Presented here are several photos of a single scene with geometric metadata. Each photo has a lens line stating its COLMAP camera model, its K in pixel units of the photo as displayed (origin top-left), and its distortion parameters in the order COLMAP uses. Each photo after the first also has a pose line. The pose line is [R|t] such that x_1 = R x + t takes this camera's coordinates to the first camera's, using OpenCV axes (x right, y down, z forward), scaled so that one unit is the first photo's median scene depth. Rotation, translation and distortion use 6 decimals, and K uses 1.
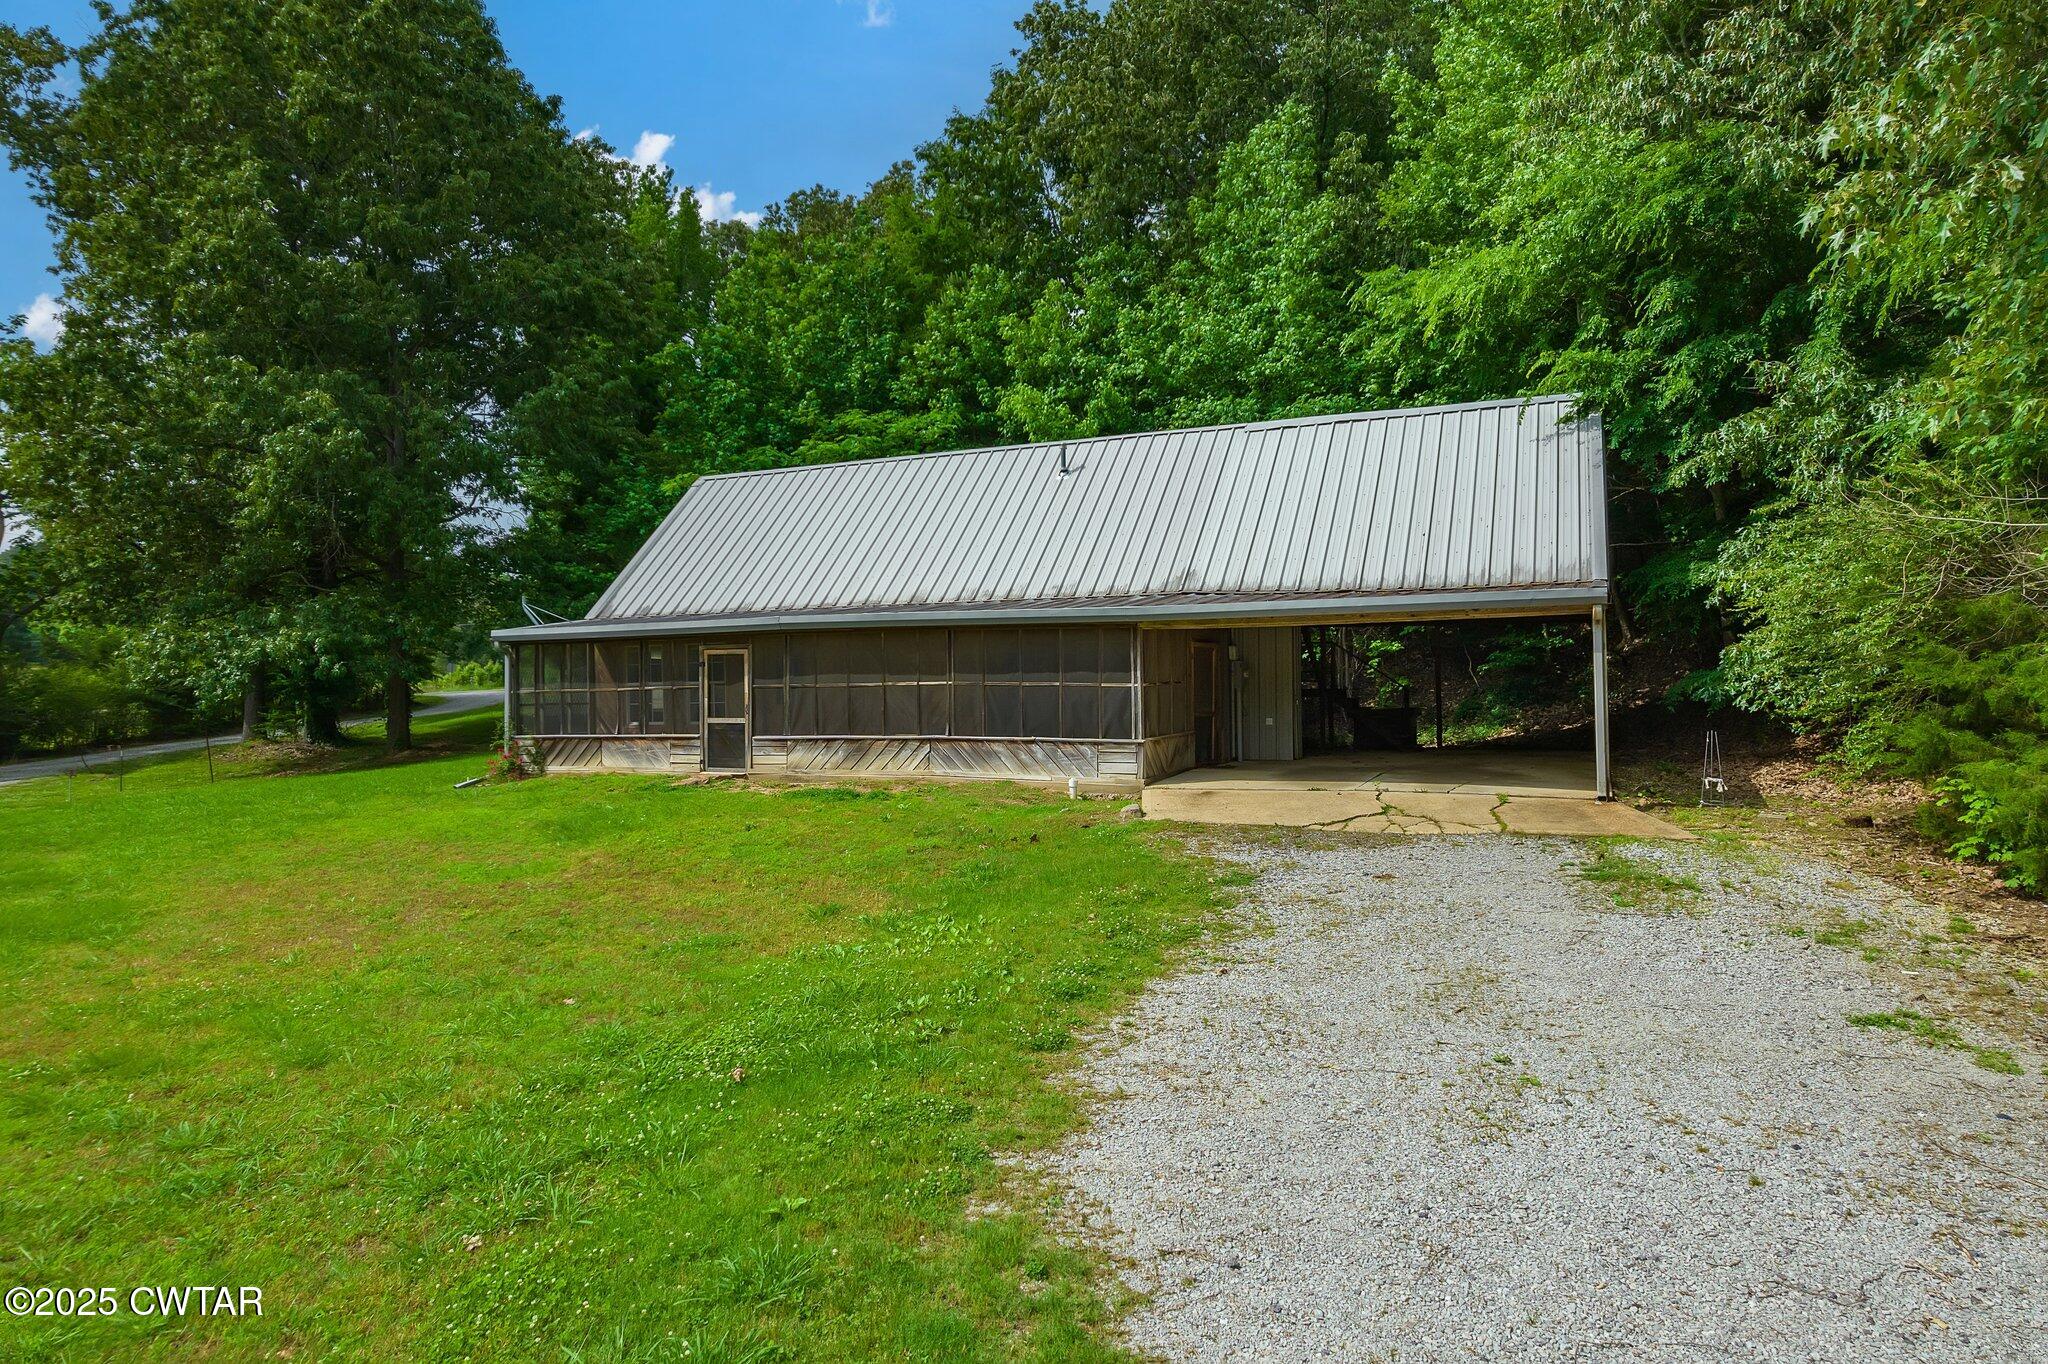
lens RADIAL K [[1306.1, 0, 1018.2], [0, 1306.1, 659.0], [0, 0, 1]] dist [-0.034621, 0.009077]
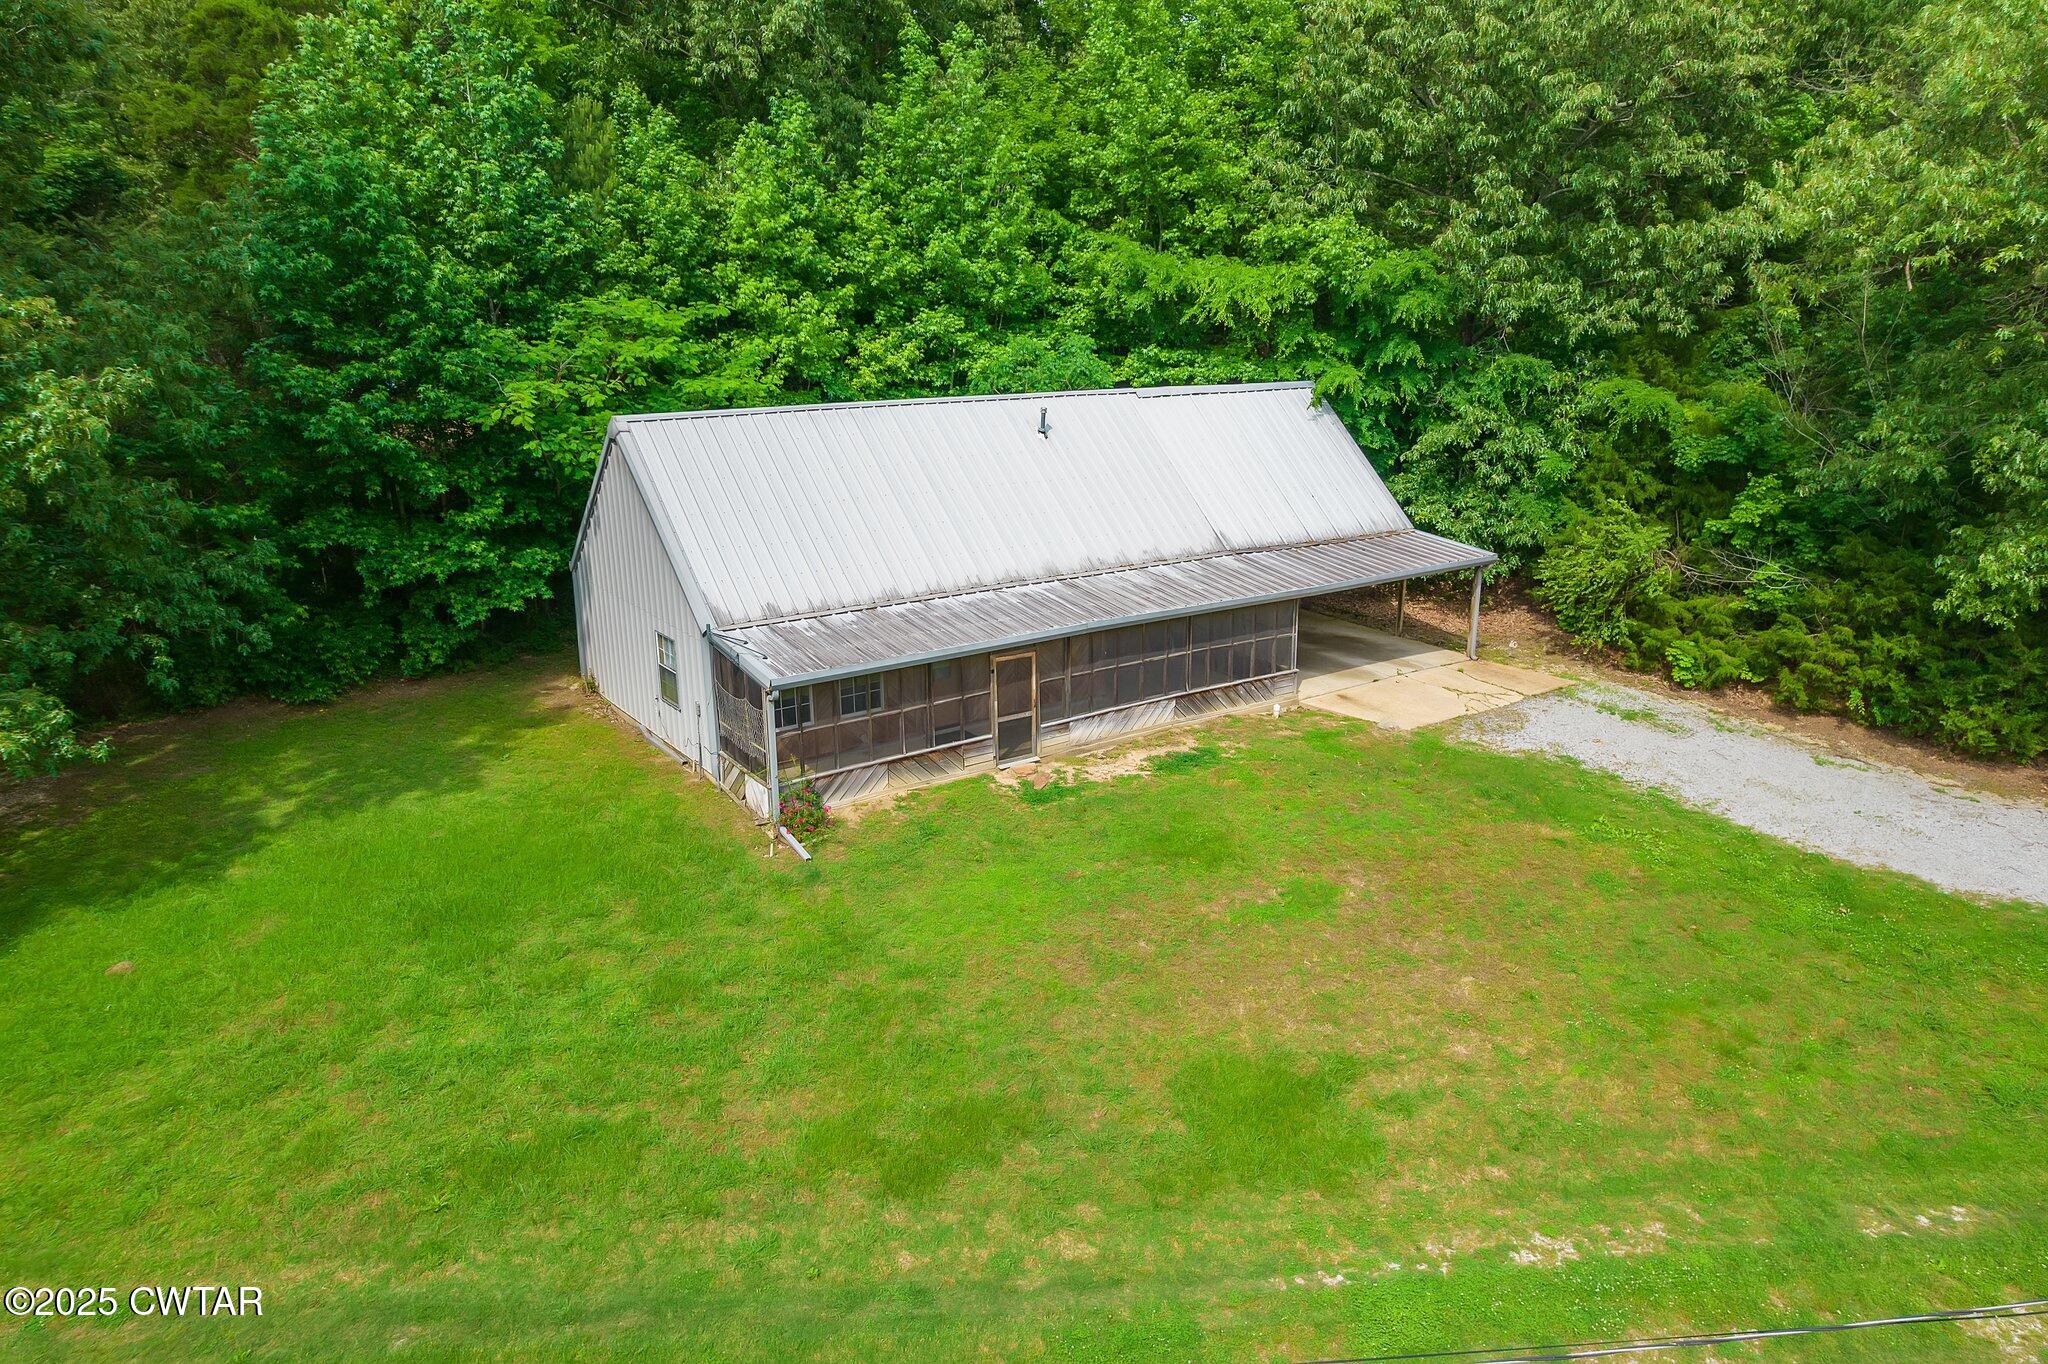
lens RADIAL K [[1306.1, 0, 1029.5], [0, 1306.1, 692.9], [0, 0, 1]] dist [-0.034621, 0.009077]
pose [[0.505897, -0.240797, 0.828303, -1.166104], [-0.025167, 0.955717, 0.293209, -0.306692], [-0.862227, -0.169179, 0.477434, 0.478825]]
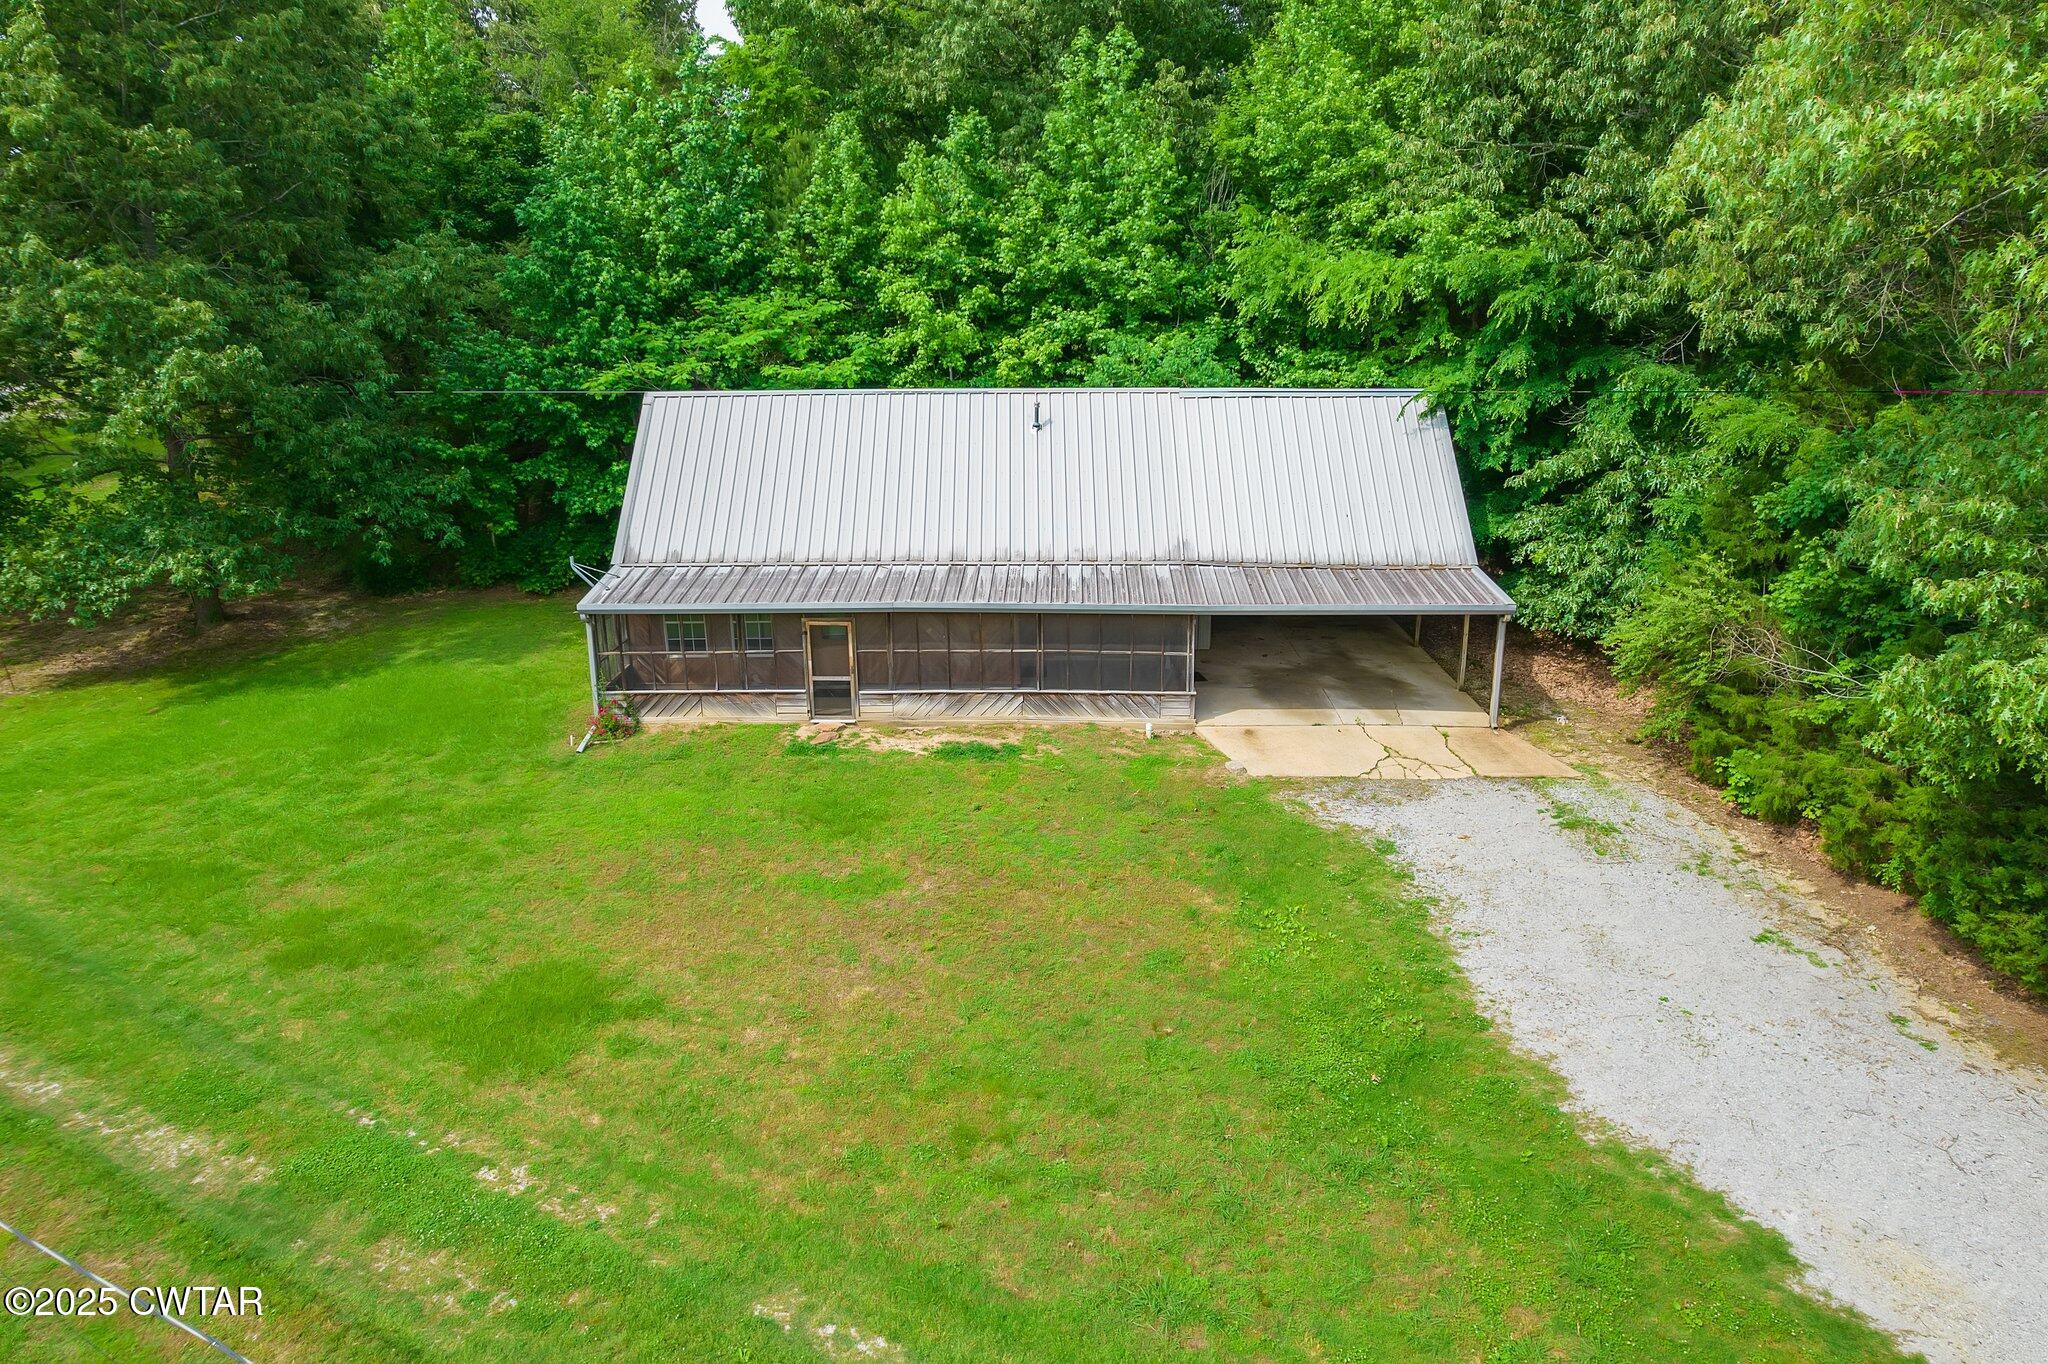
lens RADIAL K [[1306.1, 0, 1031.1], [0, 1306.1, 684.2], [0, 0, 1]] dist [-0.034621, 0.009077]
pose [[0.918332, -0.108093, 0.380765, -0.532454], [-0.012574, 0.953535, 0.301020, -0.325544], [-0.395611, -0.281224, 0.874302, -0.141326]]
